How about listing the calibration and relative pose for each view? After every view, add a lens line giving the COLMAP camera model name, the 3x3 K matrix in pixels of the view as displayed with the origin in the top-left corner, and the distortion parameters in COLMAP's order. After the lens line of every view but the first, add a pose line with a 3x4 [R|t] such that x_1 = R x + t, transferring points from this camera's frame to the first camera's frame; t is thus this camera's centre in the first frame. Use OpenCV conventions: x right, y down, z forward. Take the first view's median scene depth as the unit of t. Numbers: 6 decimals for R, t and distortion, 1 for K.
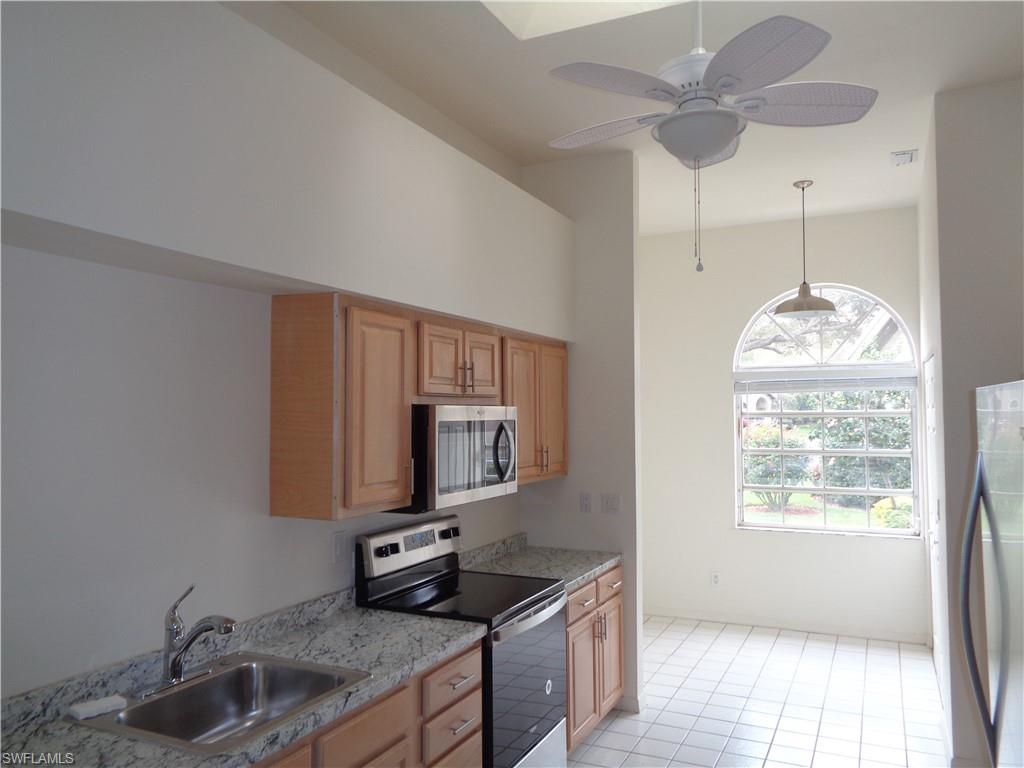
lens RADIAL K [[790.3, 0, 512.0], [0, 790.3, 384.0], [0, 0, 1]] dist [0.006891, 0.001468]
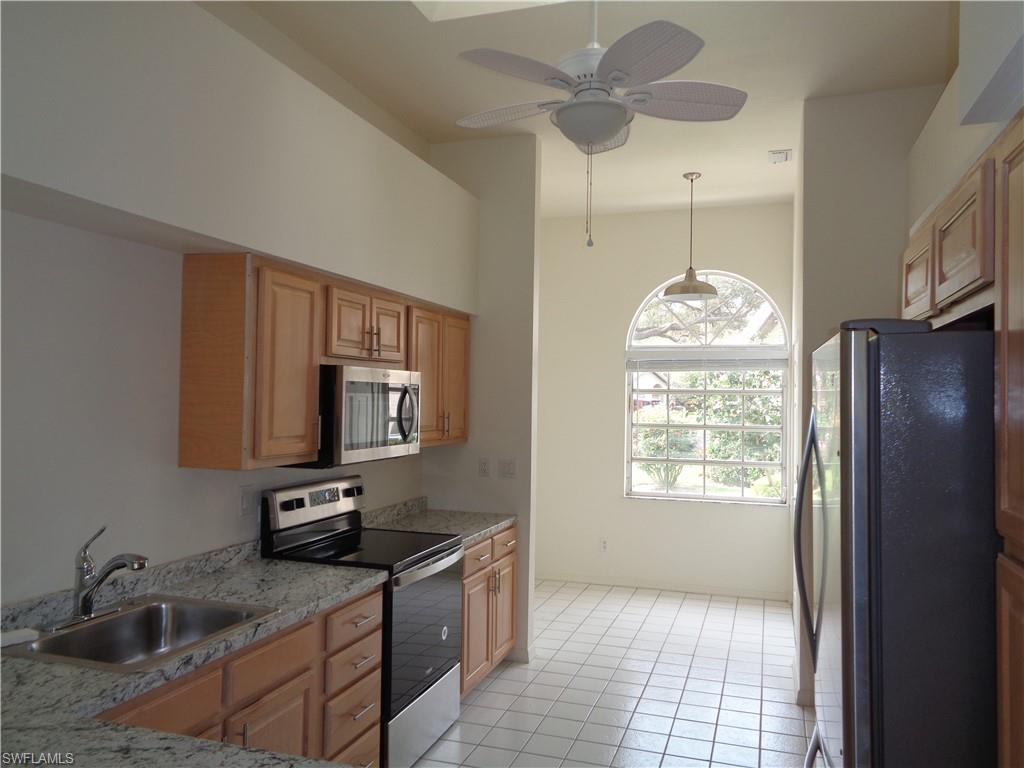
lens RADIAL K [[790.3, 0, 512.0], [0, 790.3, 384.0], [0, 0, 1]] dist [0.006891, 0.001468]
pose [[0.992243, 0.022110, 0.122335, -0.001789], [-0.024613, 0.999517, 0.018986, 0.025369], [-0.121856, -0.021850, 0.992307, -0.071315]]
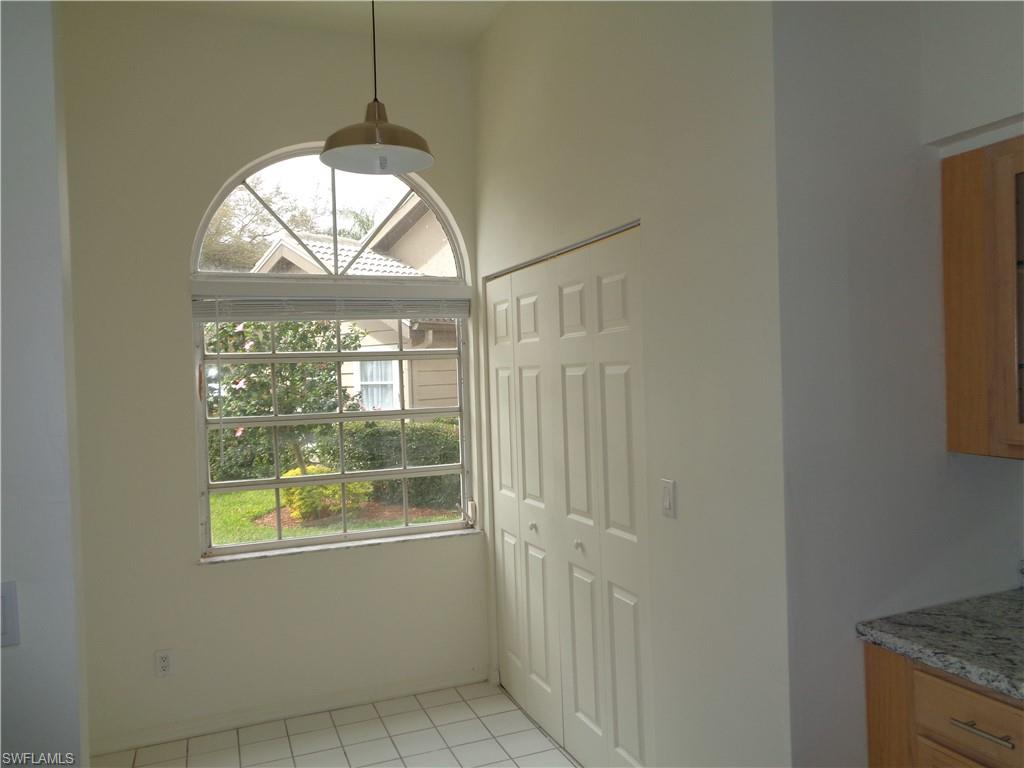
lens RADIAL K [[738.1, 0, 512.0], [0, 738.1, 384.0], [0, 0, 1]] dist [-0.012456, -0.000652]
pose [[0.672567, -0.016745, 0.739847, 0.098977], [-0.005690, 0.999597, 0.027796, 0.081437], [-0.740014, -0.022905, 0.672201, 0.950050]]
